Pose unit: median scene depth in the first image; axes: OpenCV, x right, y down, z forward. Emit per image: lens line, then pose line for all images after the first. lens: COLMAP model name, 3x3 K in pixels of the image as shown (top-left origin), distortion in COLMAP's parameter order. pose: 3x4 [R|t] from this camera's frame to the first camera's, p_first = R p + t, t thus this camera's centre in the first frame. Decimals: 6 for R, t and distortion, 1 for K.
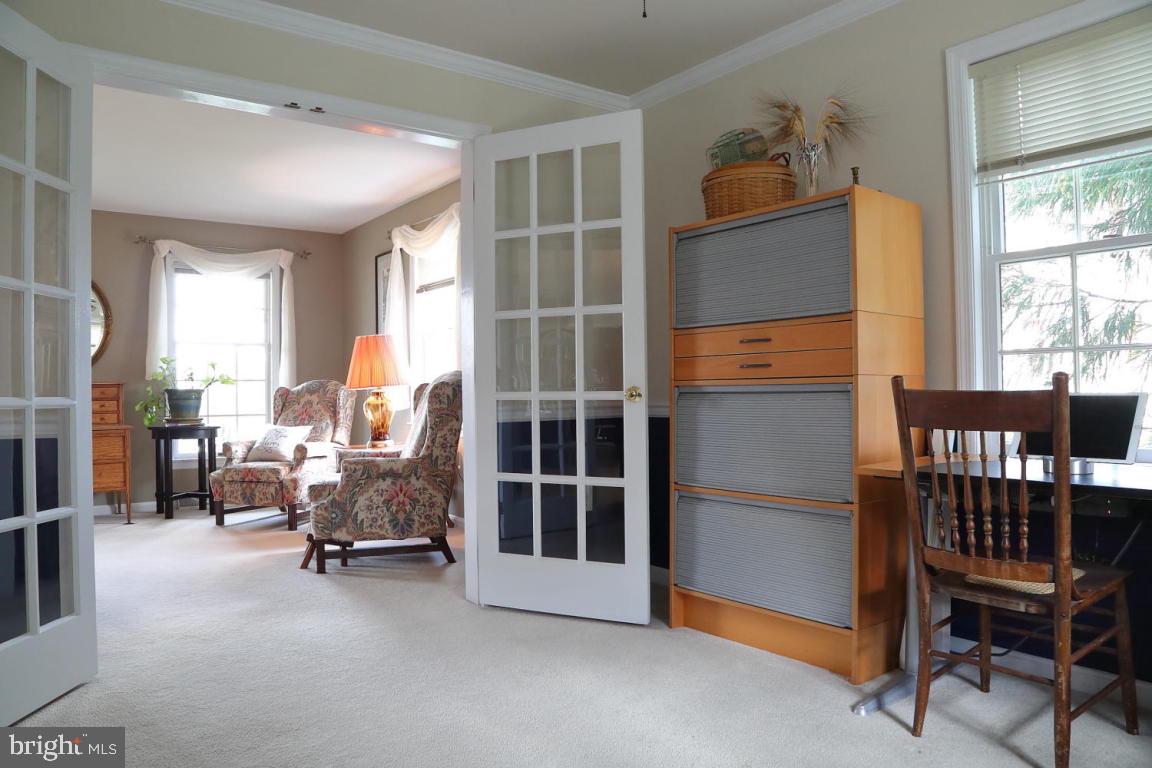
lens RADIAL K [[782.7, 0, 574.9], [0, 782.7, 383.7], [0, 0, 1]] dist [-0.072329, 0.005936]
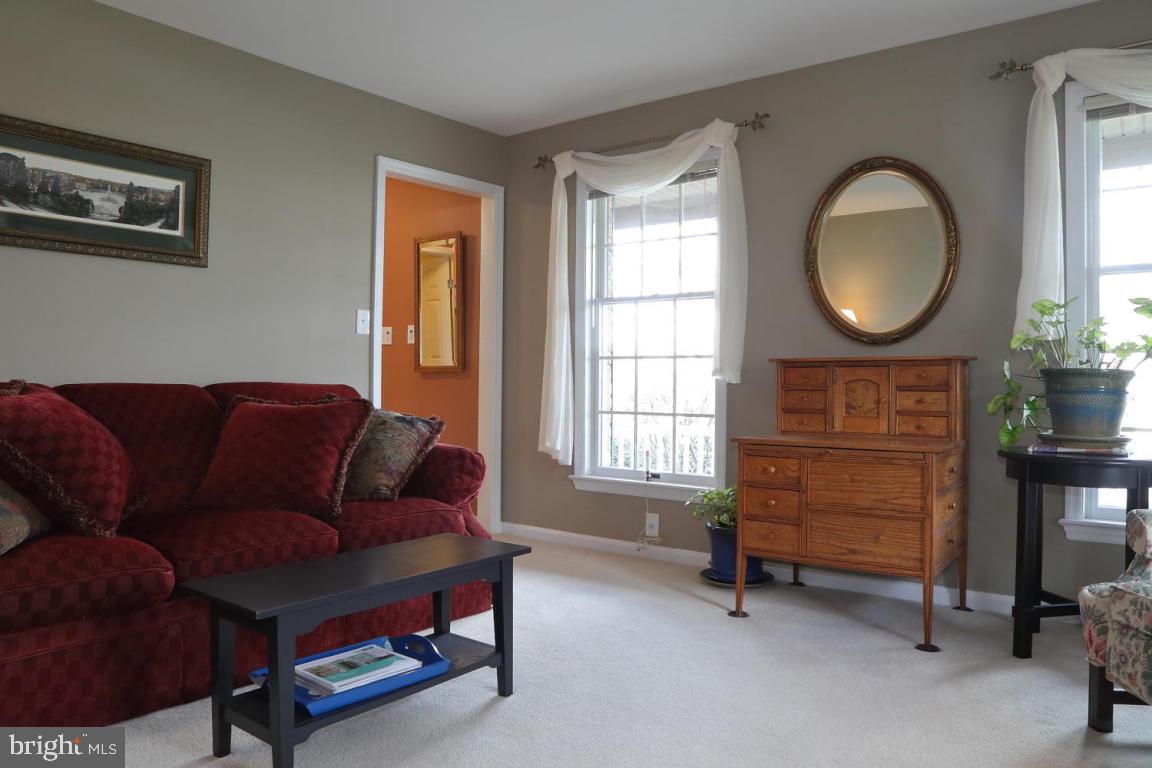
lens RADIAL K [[782.7, 0, 575.9], [0, 782.7, 379.5], [0, 0, 1]] dist [-0.072329, 0.005936]
pose [[0.237038, 0.006394, -0.971479, -0.159617], [0.006931, 0.999942, 0.008273, 0.007758], [0.971476, -0.008695, 0.236980, 0.625965]]
